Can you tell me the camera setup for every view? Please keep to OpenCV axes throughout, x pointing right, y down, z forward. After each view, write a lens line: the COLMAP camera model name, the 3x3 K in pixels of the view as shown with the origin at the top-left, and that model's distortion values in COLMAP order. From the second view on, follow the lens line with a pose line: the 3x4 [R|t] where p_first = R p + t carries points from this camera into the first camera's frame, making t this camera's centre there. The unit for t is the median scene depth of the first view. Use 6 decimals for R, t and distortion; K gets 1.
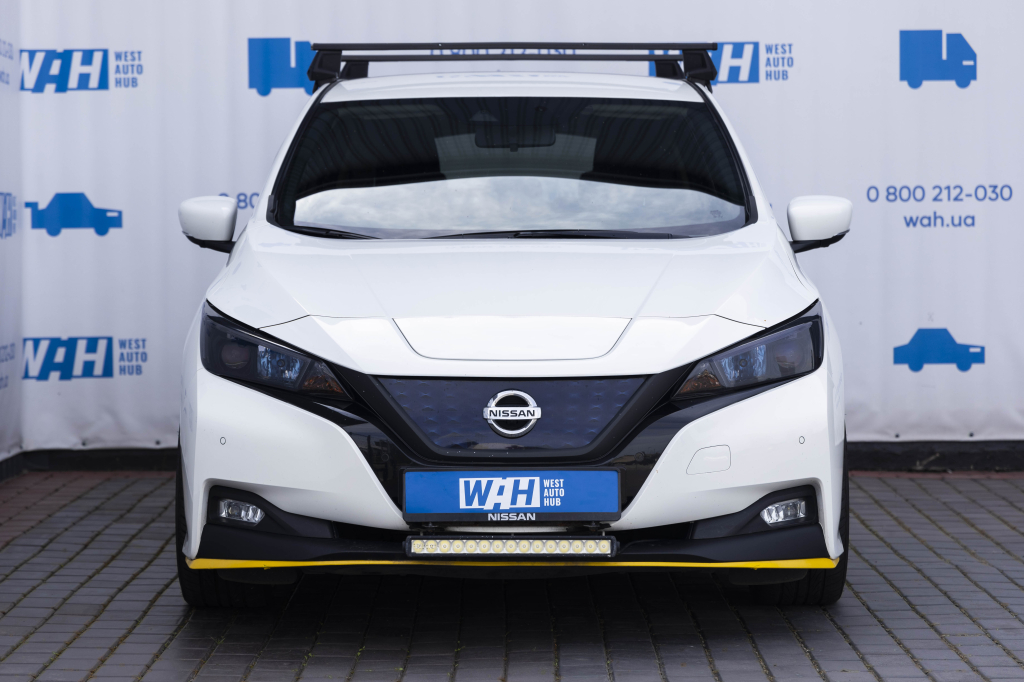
lens RADIAL K [[2854.4, 0, 512.0], [0, 2854.4, 341.0], [0, 0, 1]] dist [-0.012976, -0.273602]
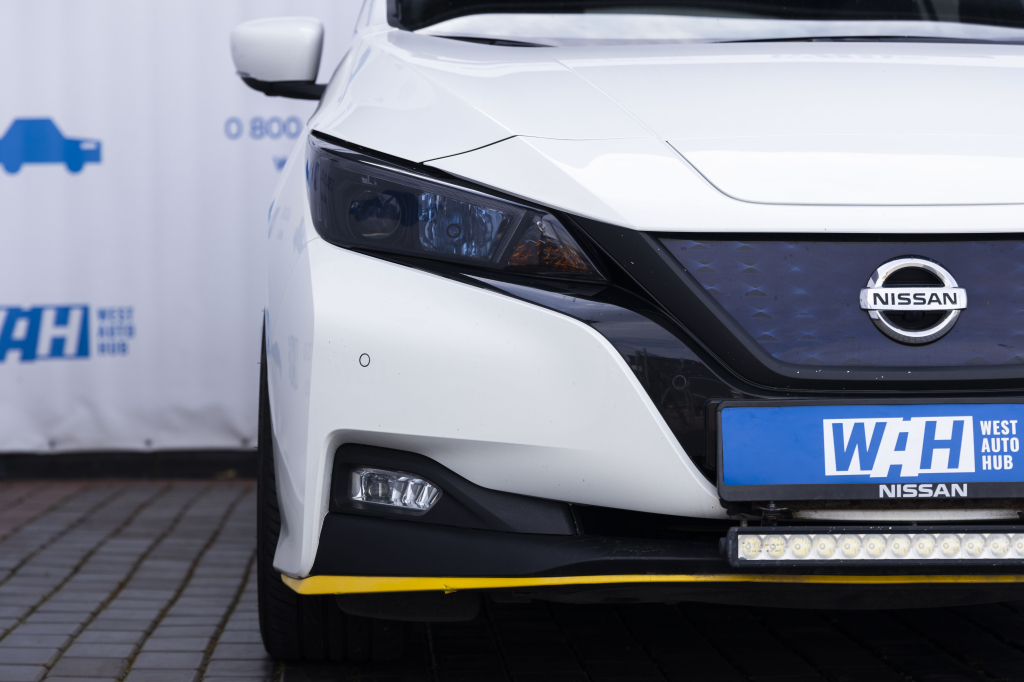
lens RADIAL K [[2927.1, 0, 512.5], [0, 2927.1, 340.7], [0, 0, 1]] dist [-0.009914, 0.123768]
pose [[0.999835, -0.004334, 0.017667, -0.055724], [0.004560, 0.999908, -0.012794, 0.025973], [-0.017610, 0.012872, 0.999762, 0.293442]]
